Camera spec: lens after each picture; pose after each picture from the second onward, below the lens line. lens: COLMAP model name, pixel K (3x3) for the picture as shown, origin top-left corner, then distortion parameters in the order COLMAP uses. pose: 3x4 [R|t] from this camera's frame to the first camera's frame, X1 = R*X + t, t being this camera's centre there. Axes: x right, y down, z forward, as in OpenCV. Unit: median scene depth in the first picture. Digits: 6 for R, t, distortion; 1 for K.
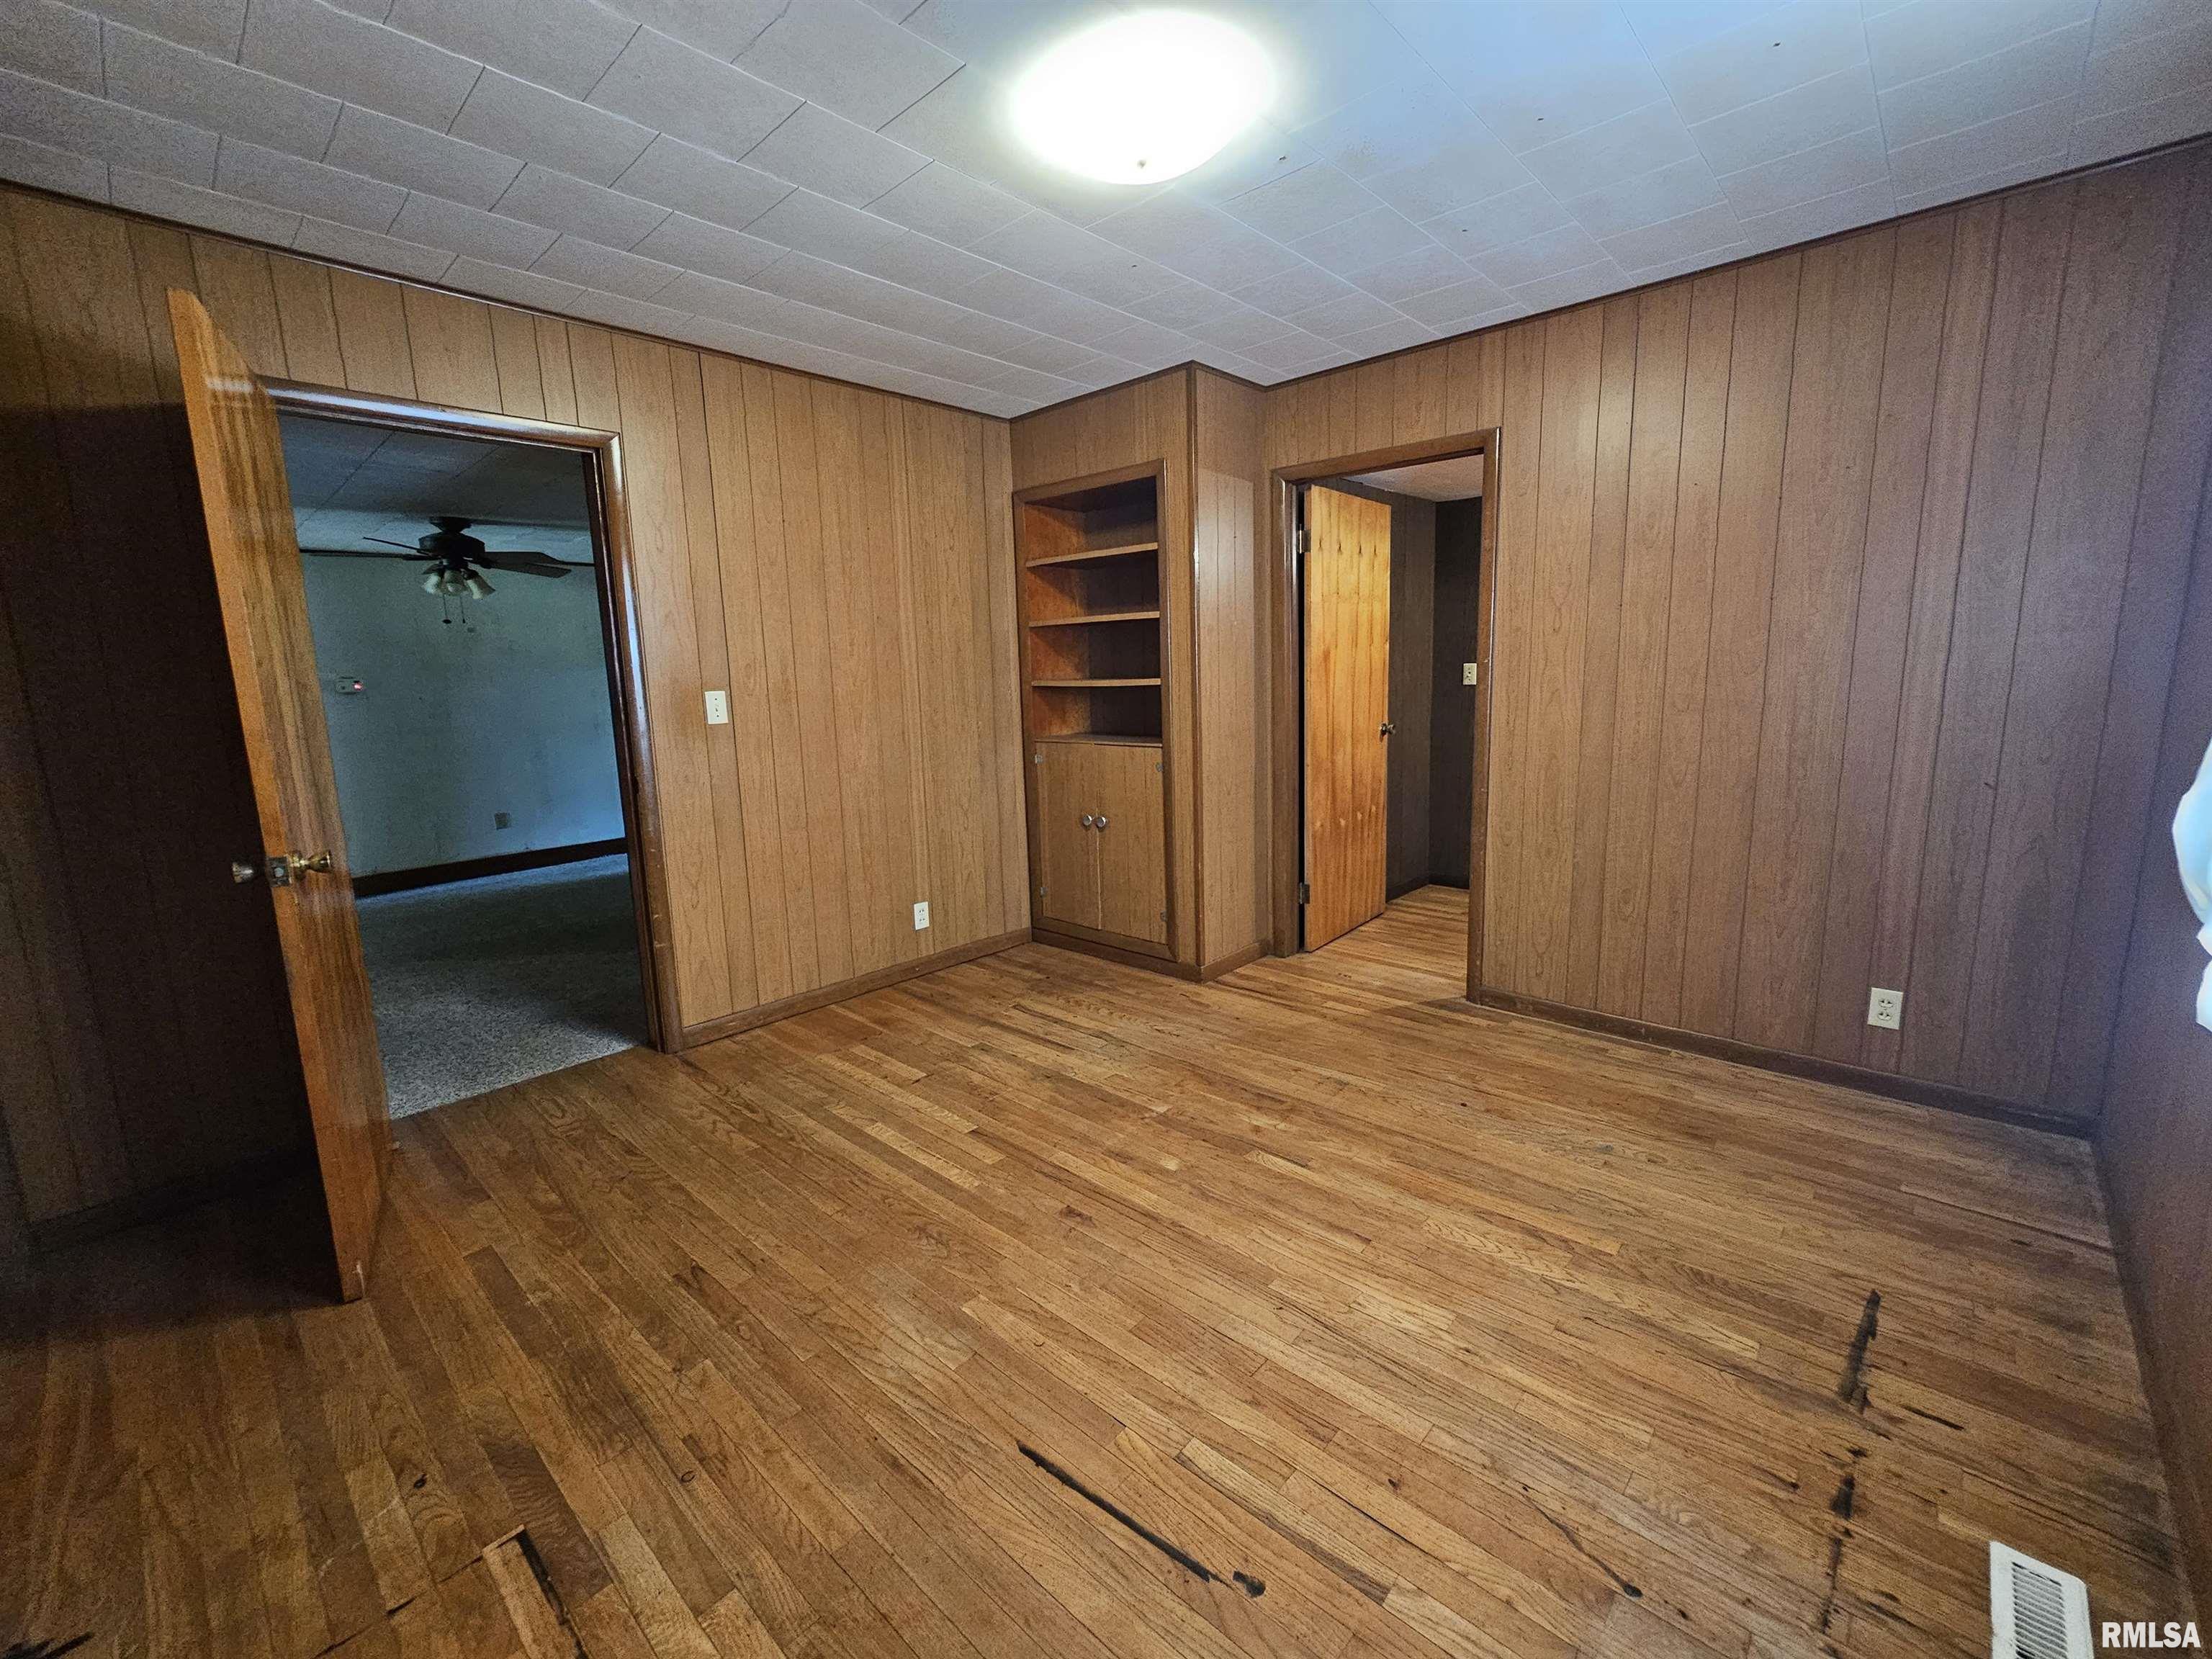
lens RADIAL K [[900.0, 0, 1111.9], [0, 900.0, 819.6], [0, 0, 1]] dist [-0.000858, 0.000129]
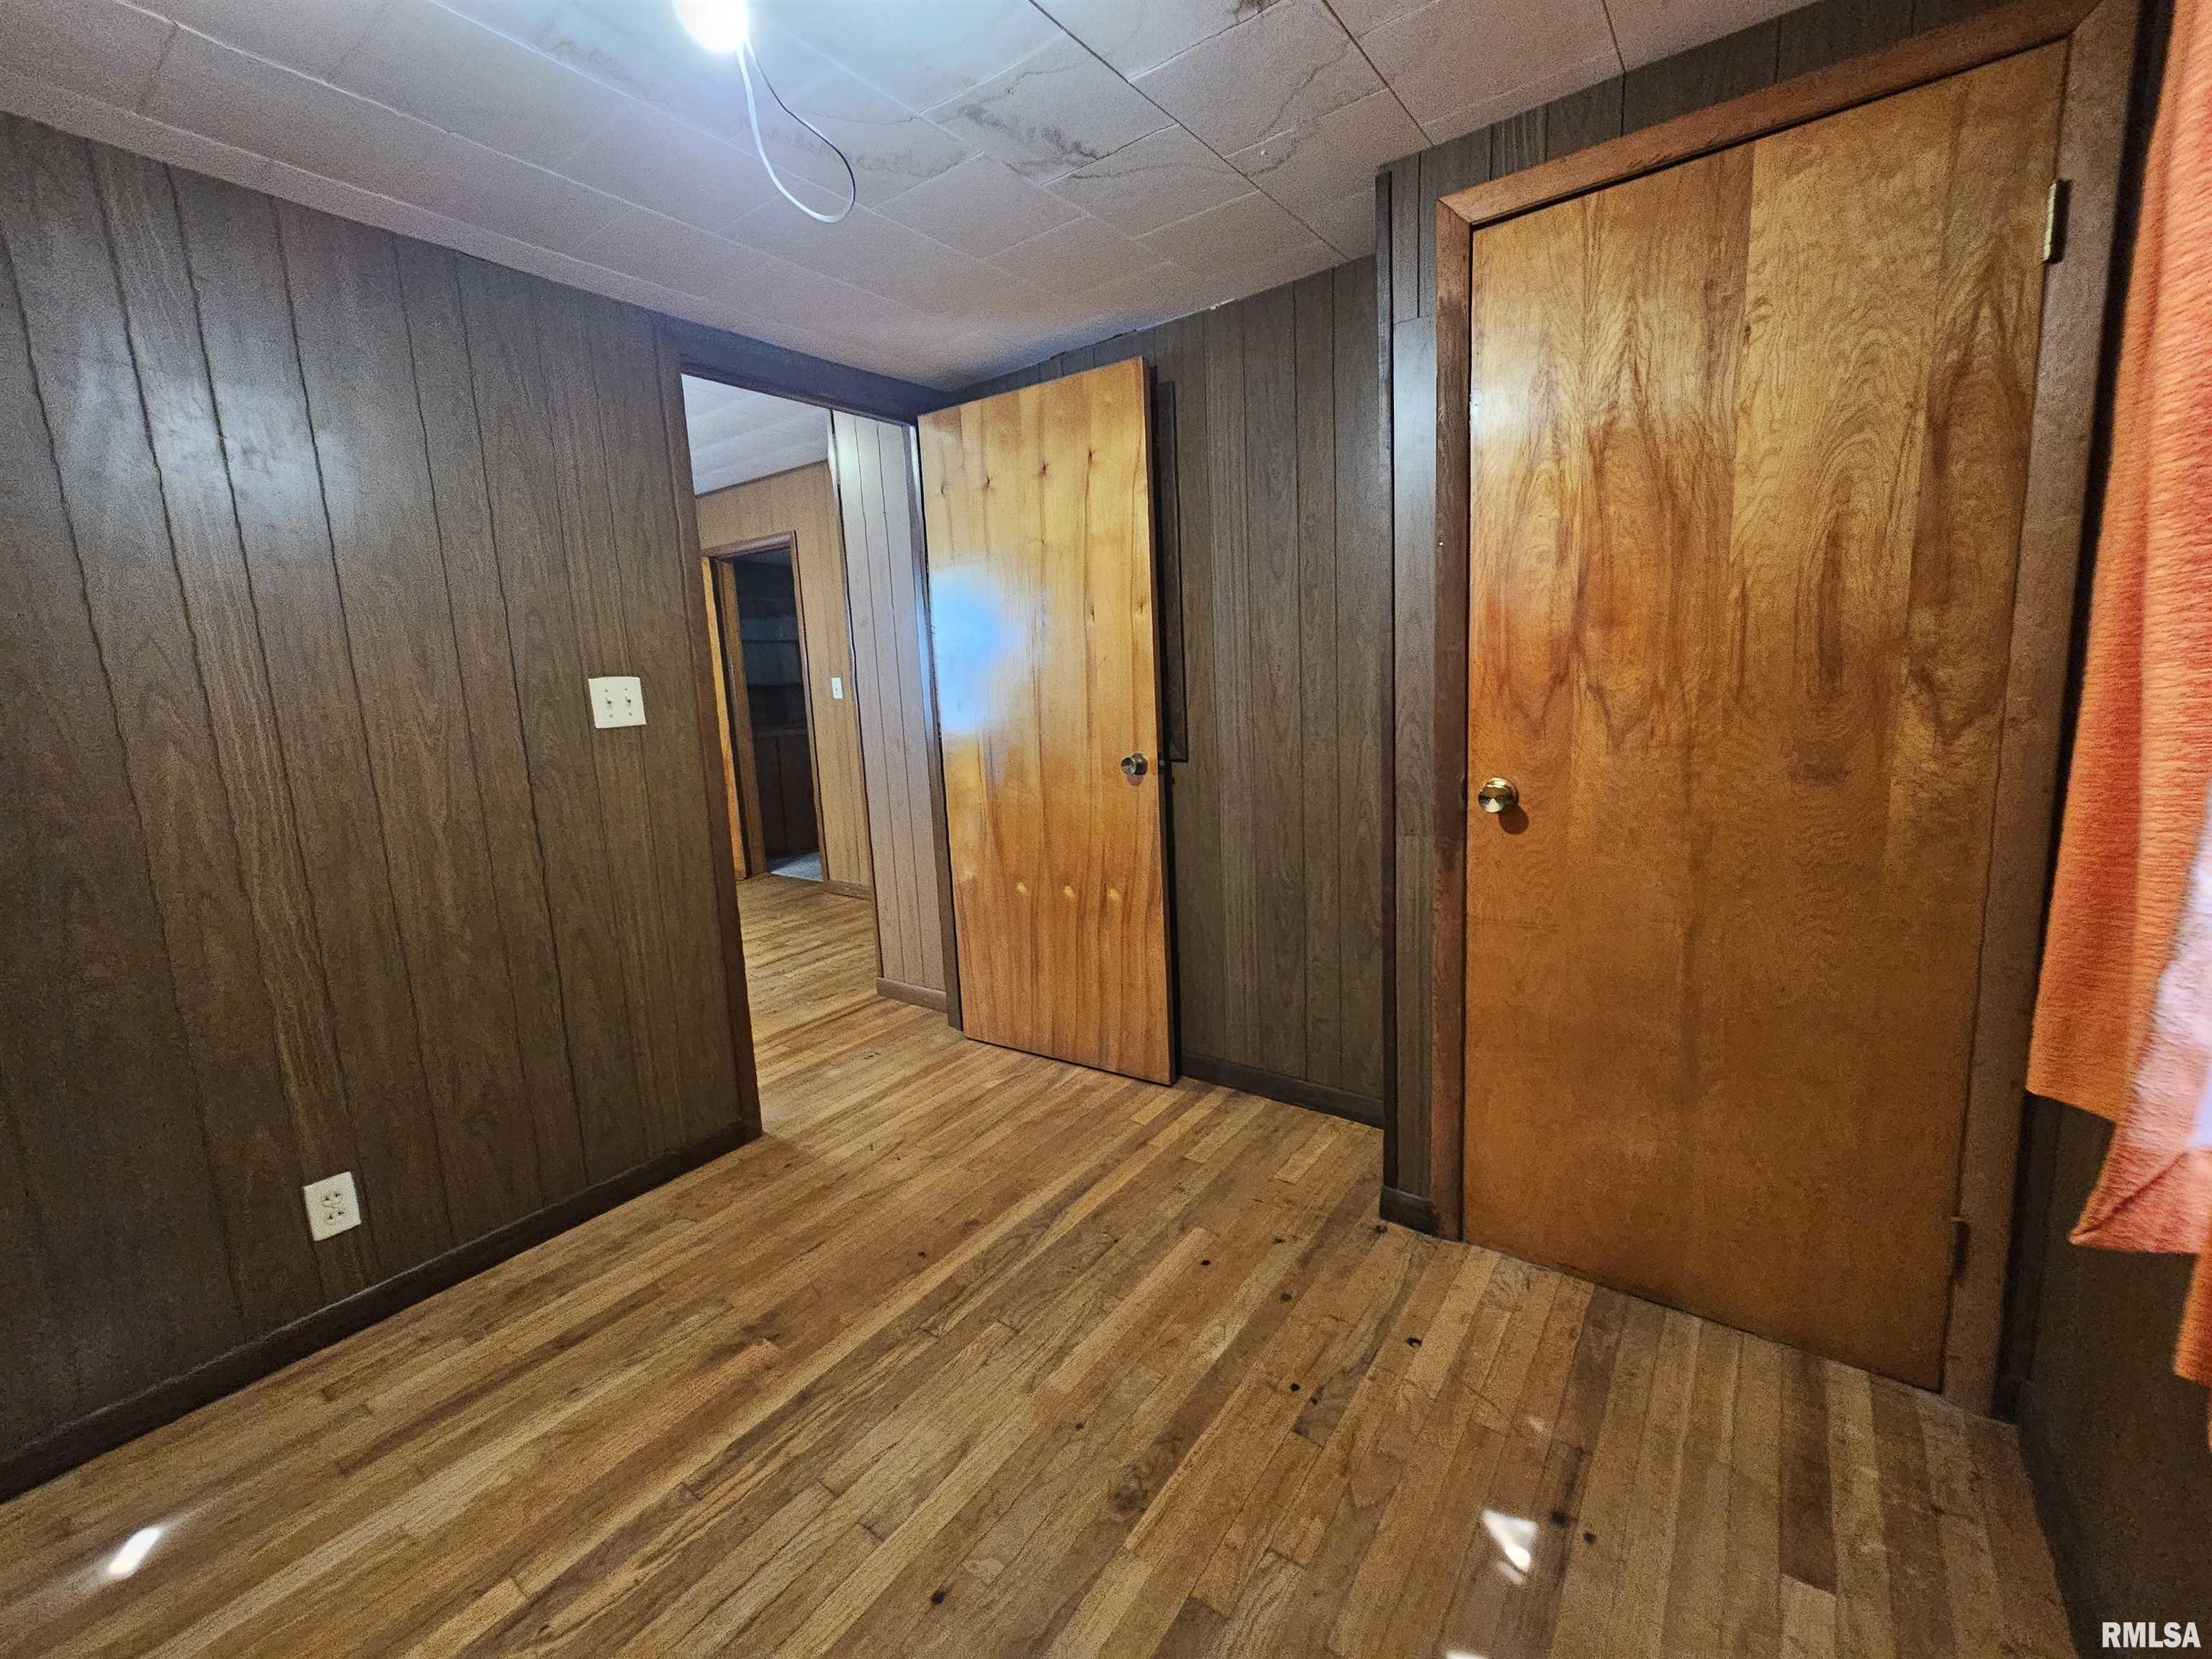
lens RADIAL K [[900.0, 0, 1111.9], [0, 900.0, 819.6], [0, 0, 1]] dist [-0.000858, 0.000129]
pose [[0.134085, 0.188091, -0.972956, 1.444619], [-0.118878, 0.977785, 0.172641, -0.274470], [0.983814, 0.092515, 0.153466, 1.507525]]
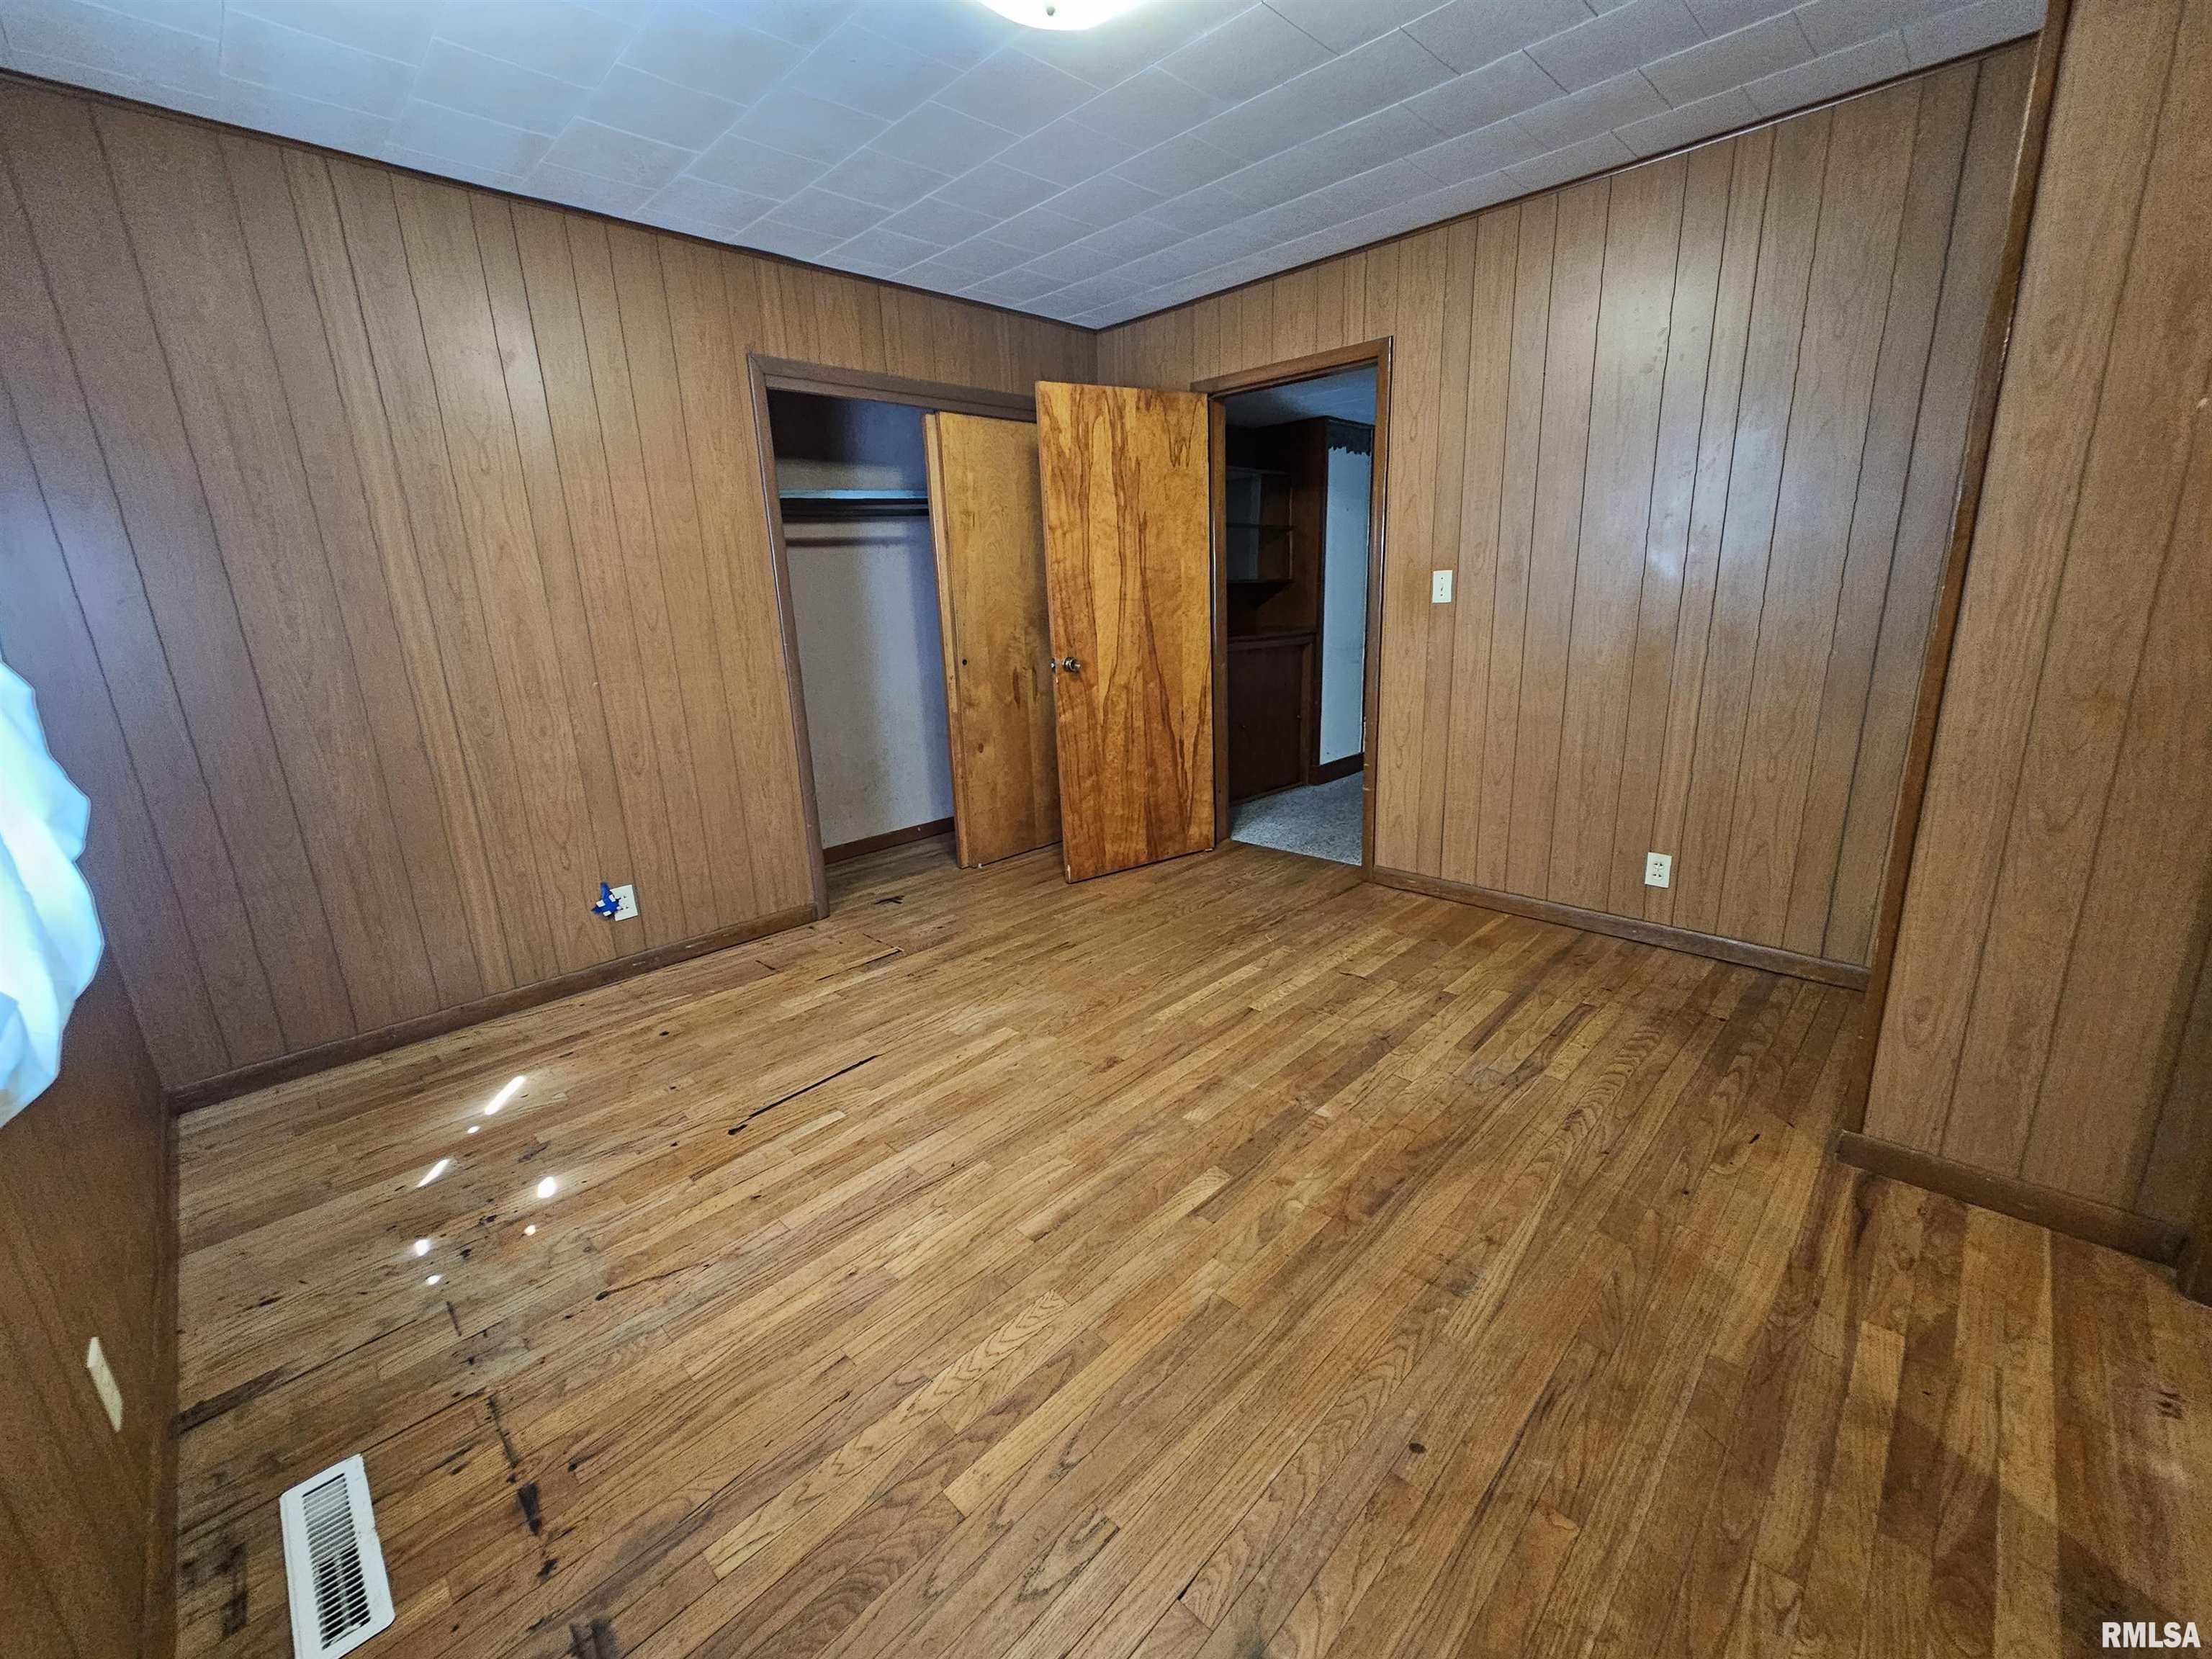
lens RADIAL K [[900.0, 0, 1111.9], [0, 900.0, 819.6], [0, 0, 1]] dist [-0.000858, 0.000129]
pose [[-0.026750, 0.282709, -0.958833, 0.771208], [-0.124568, 0.950757, 0.283803, -0.137958], [0.991850, 0.127032, 0.009784, 0.773960]]
